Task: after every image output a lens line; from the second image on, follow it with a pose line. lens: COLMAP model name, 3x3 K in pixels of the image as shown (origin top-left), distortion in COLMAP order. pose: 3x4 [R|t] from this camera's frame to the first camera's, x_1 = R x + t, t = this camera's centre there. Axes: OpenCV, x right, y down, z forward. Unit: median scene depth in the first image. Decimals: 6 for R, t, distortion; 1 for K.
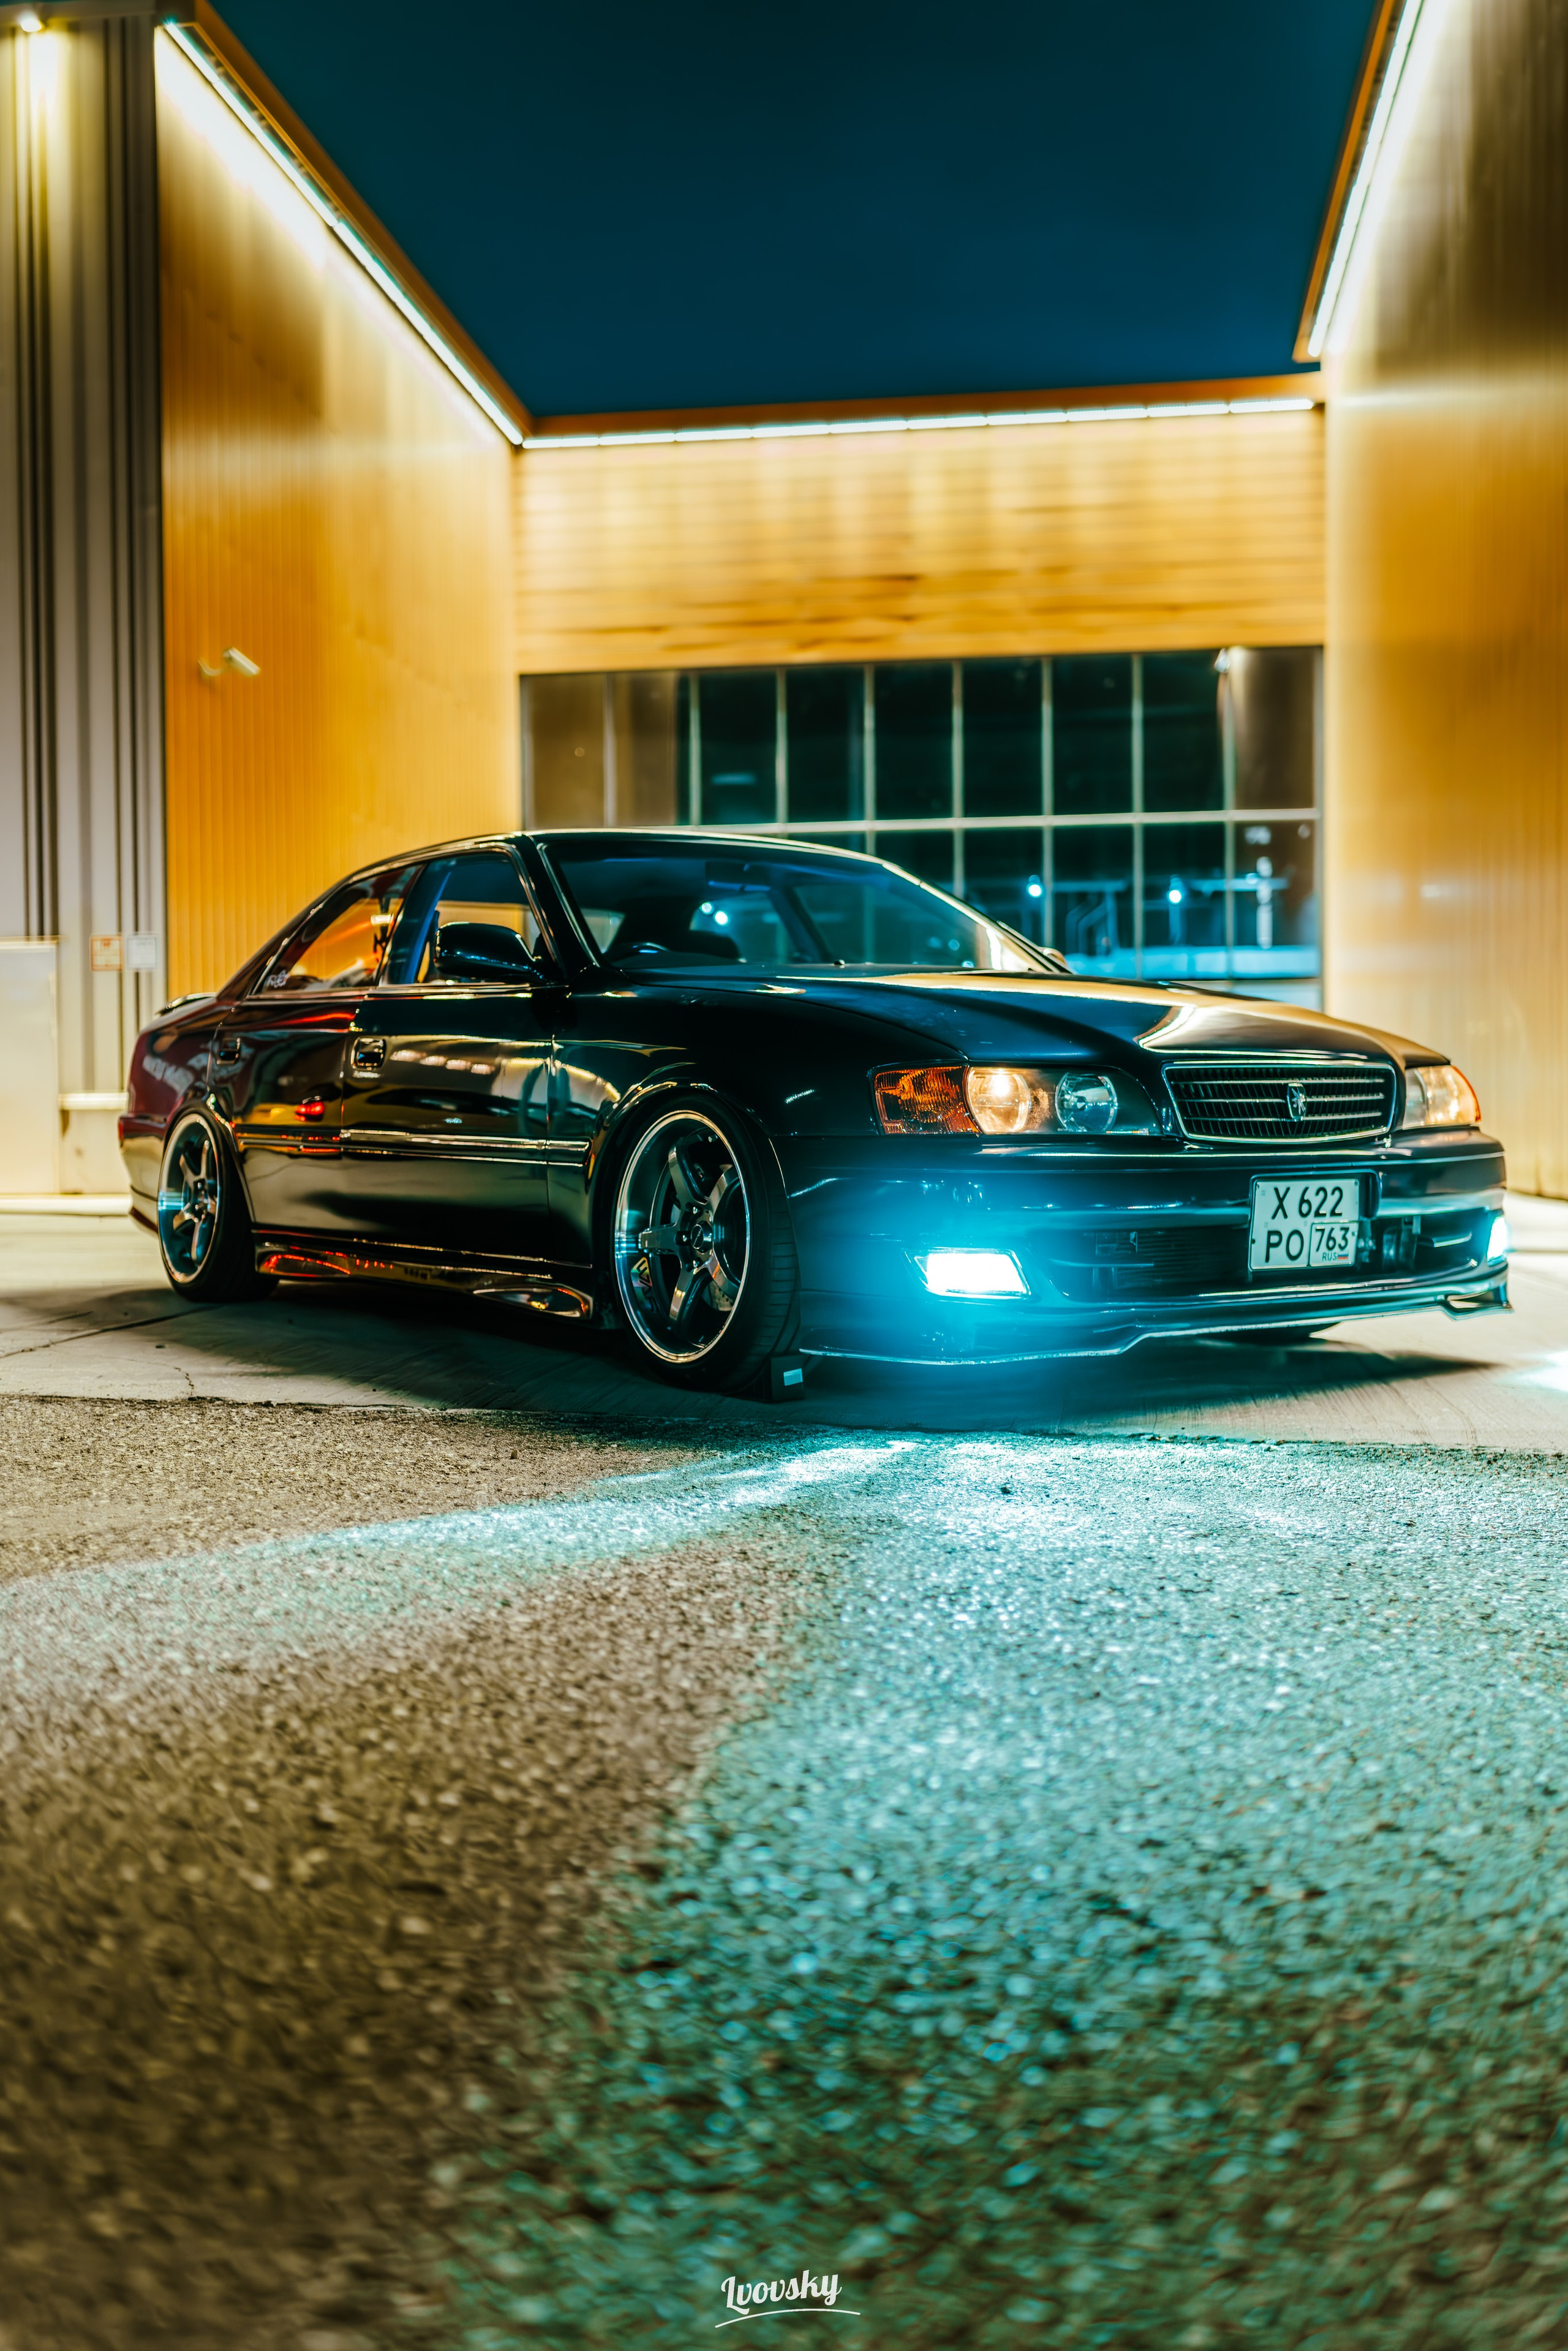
lens RADIAL K [[2219.9, 0, 773.9], [0, 2219.9, 1174.6], [0, 0, 1]] dist [-0.012414, 0.001673]
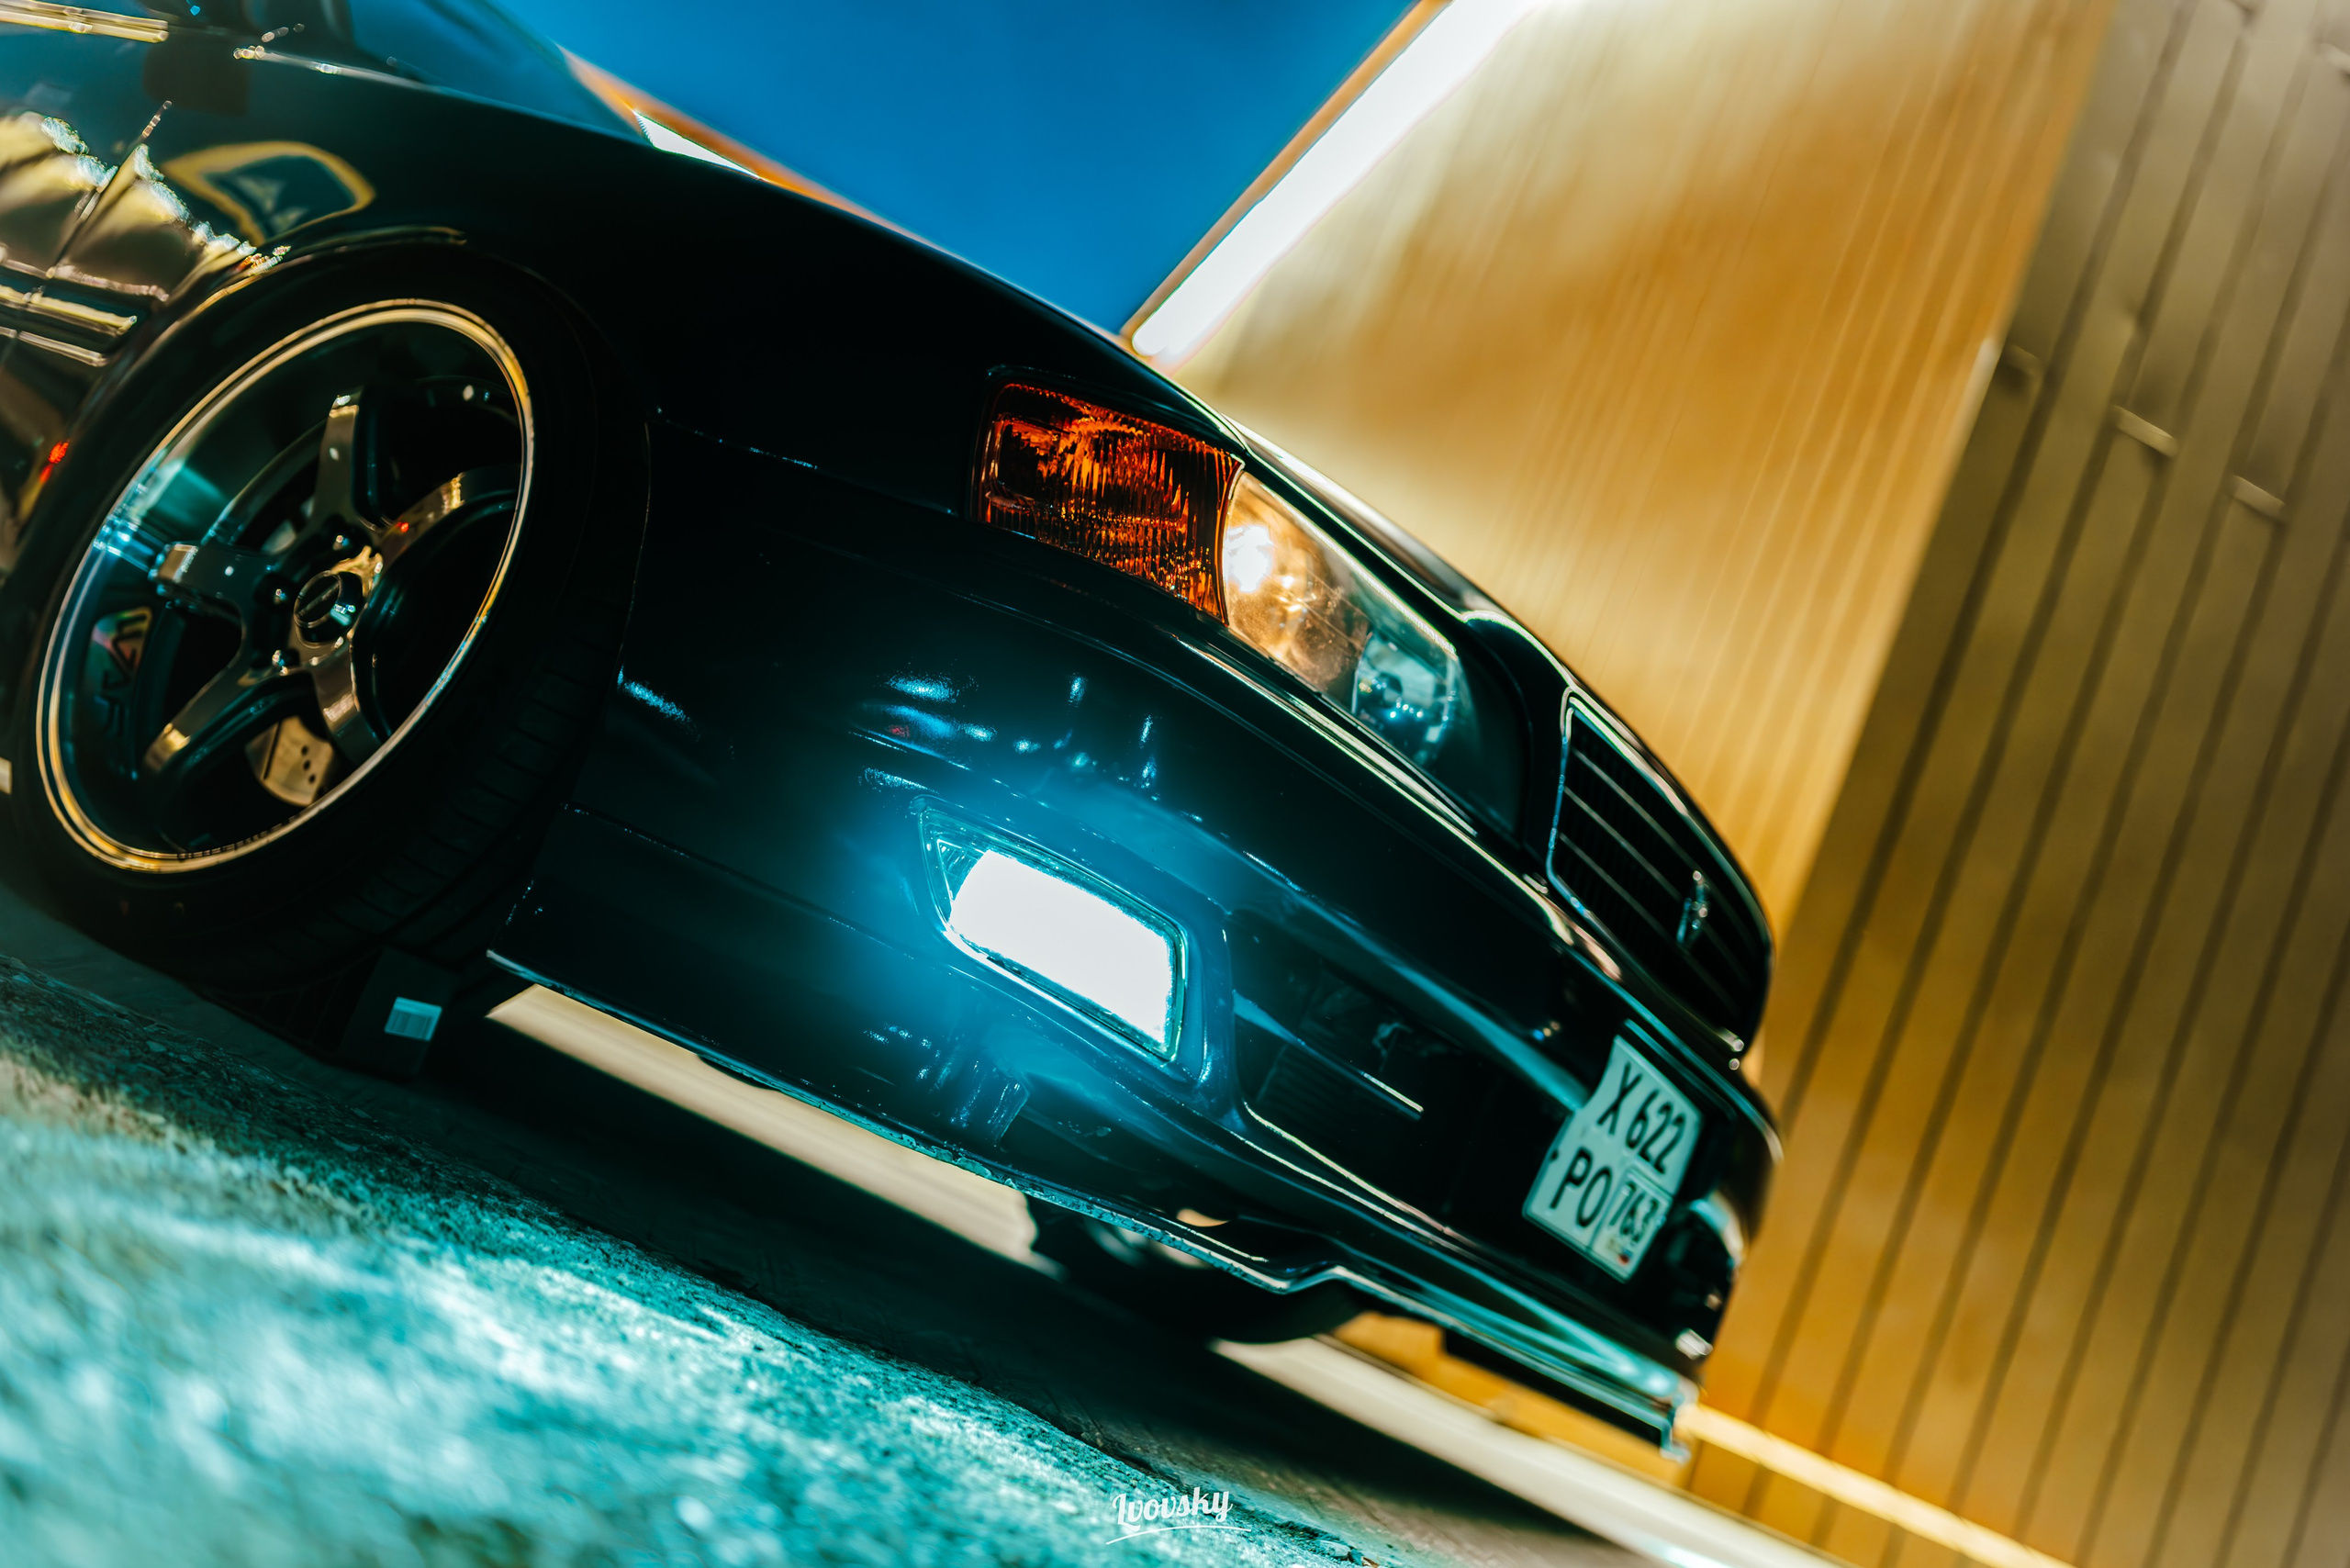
lens RADIAL K [[2219.1, 0, 1169.0], [0, 2219.1, 777.1], [0, 0, 1]] dist [-0.012414, 0.001673]
pose [[0.830163, 0.440603, 0.341611, -0.027370], [-0.390088, 0.896810, -0.208718, 0.073681], [-0.398322, 0.040012, 0.916373, 0.540708]]
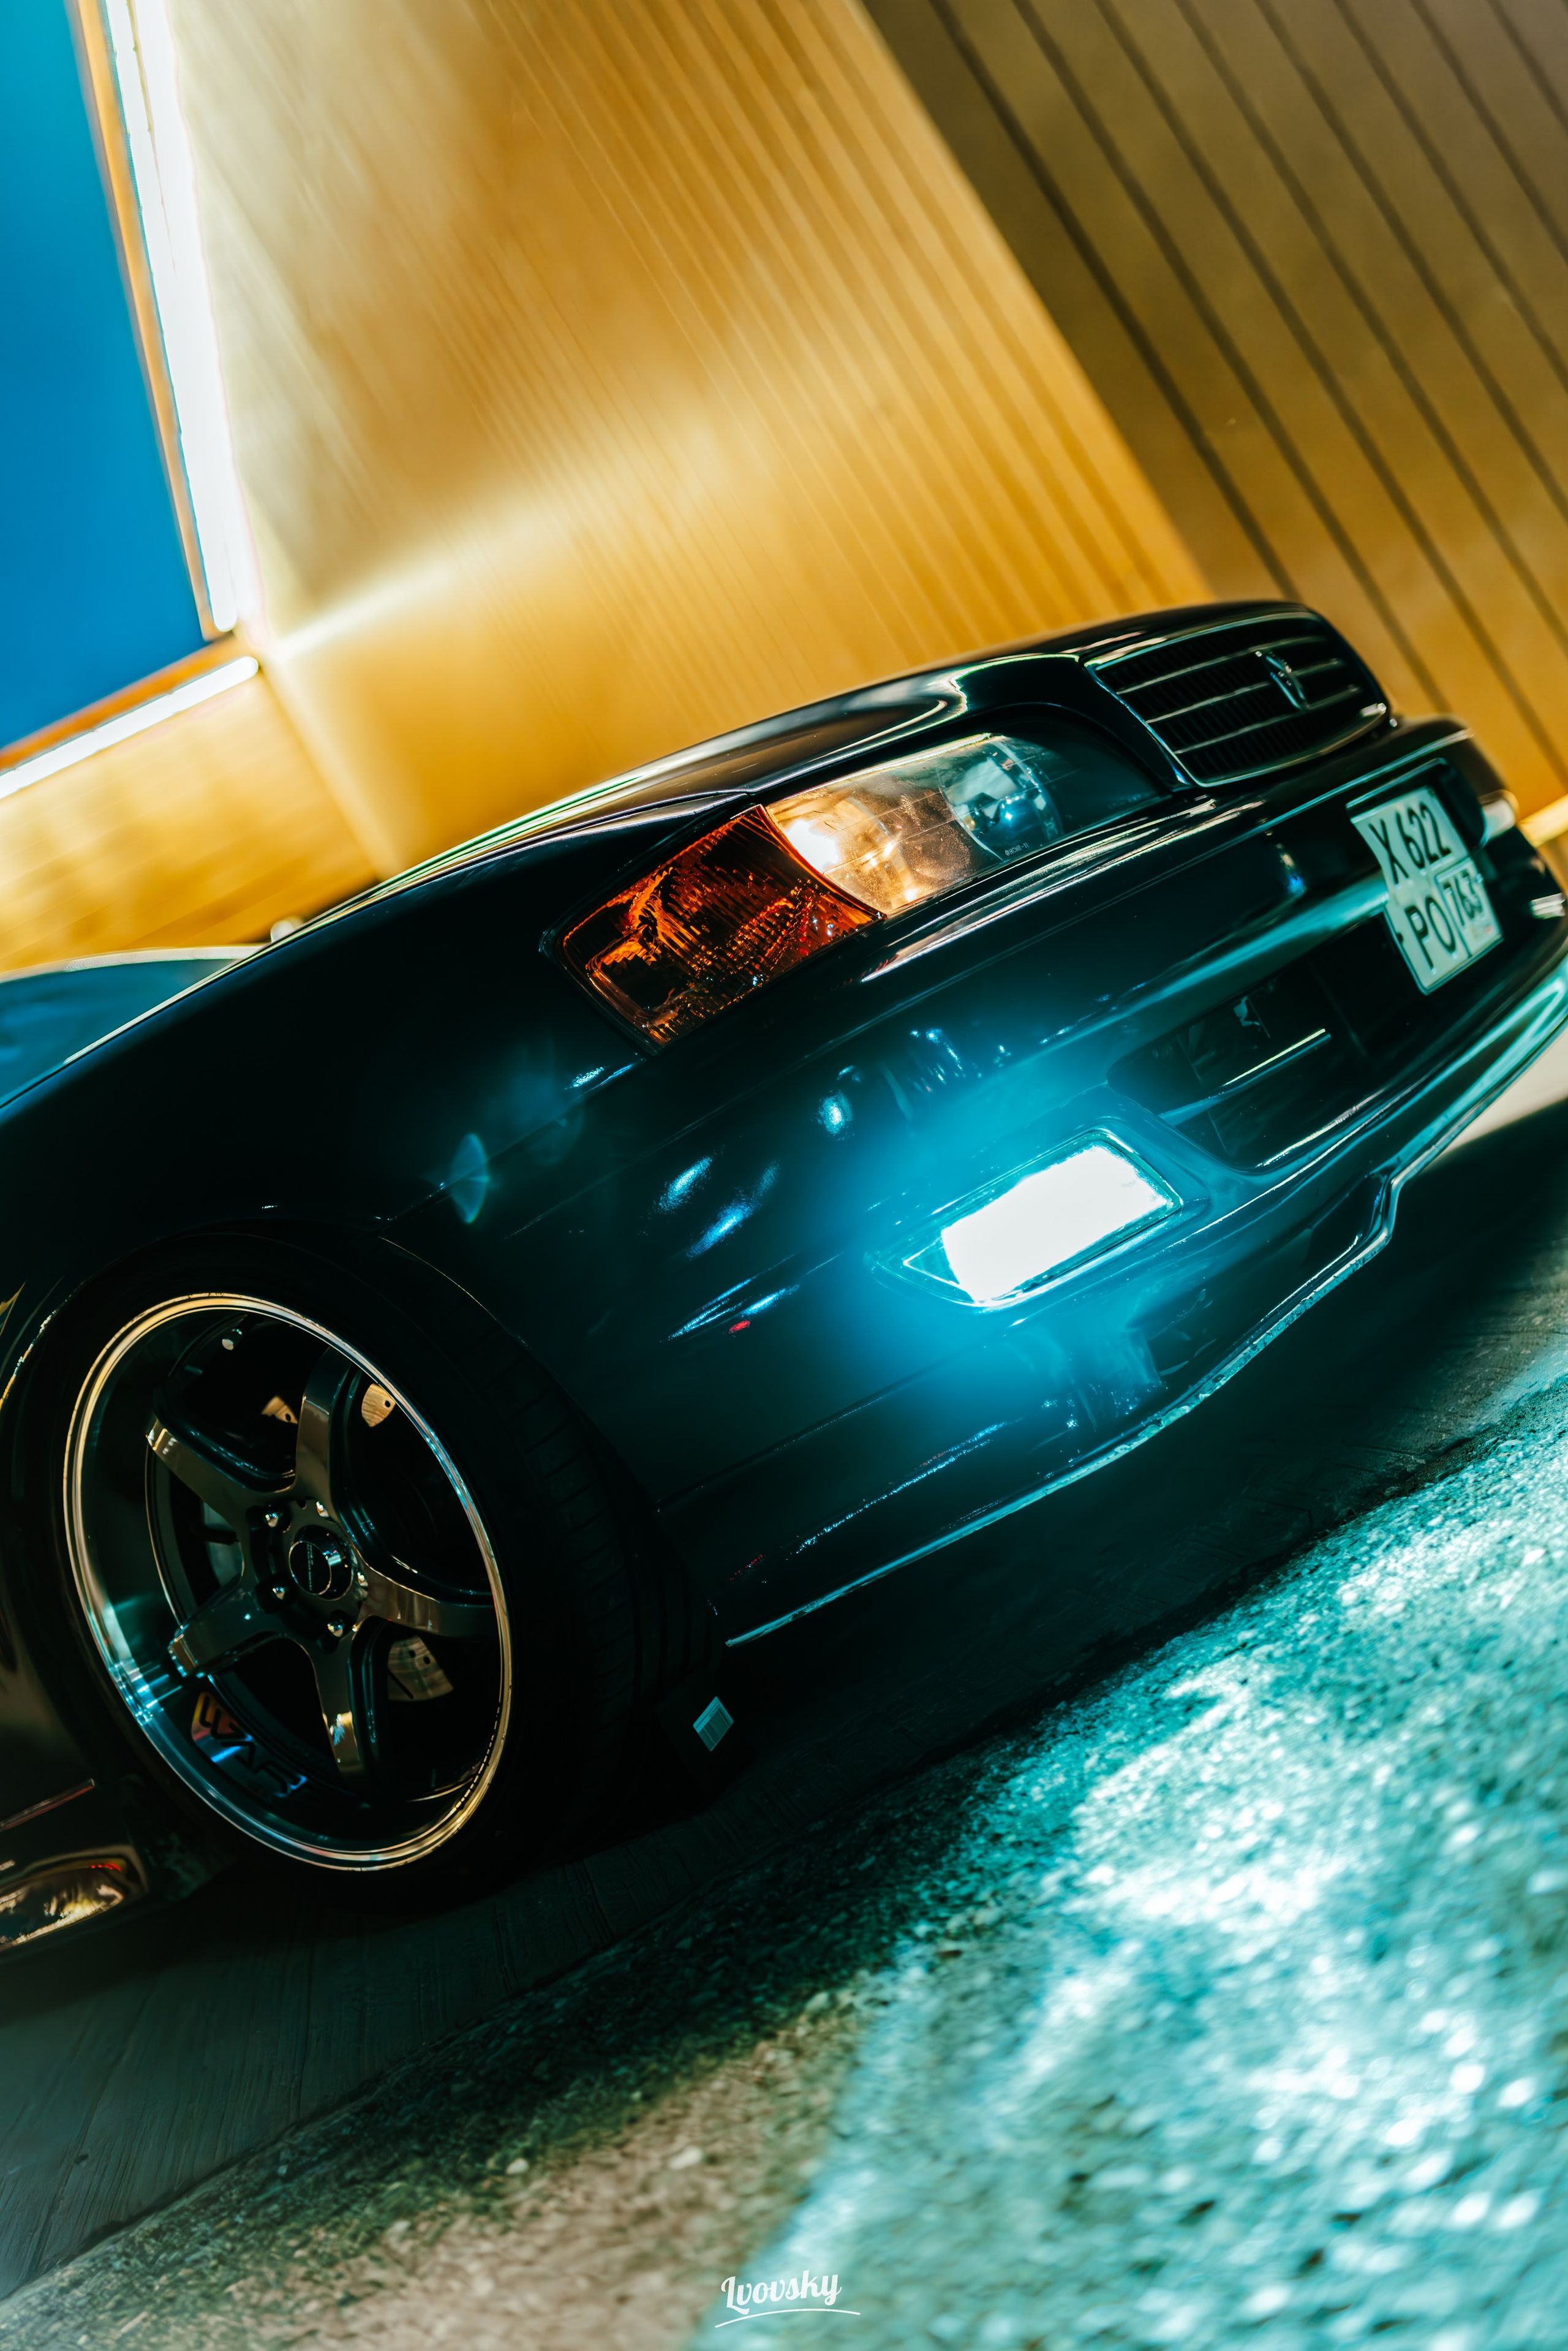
lens RADIAL K [[2219.9, 0, 773.9], [0, 2219.9, 1174.6], [0, 0, 1]] dist [-0.012414, 0.001673]
pose [[0.818010, -0.454749, 0.352226, -0.070985], [0.500976, 0.864140, -0.047799, 0.025974], [-0.282636, 0.215556, 0.934694, 0.527315]]
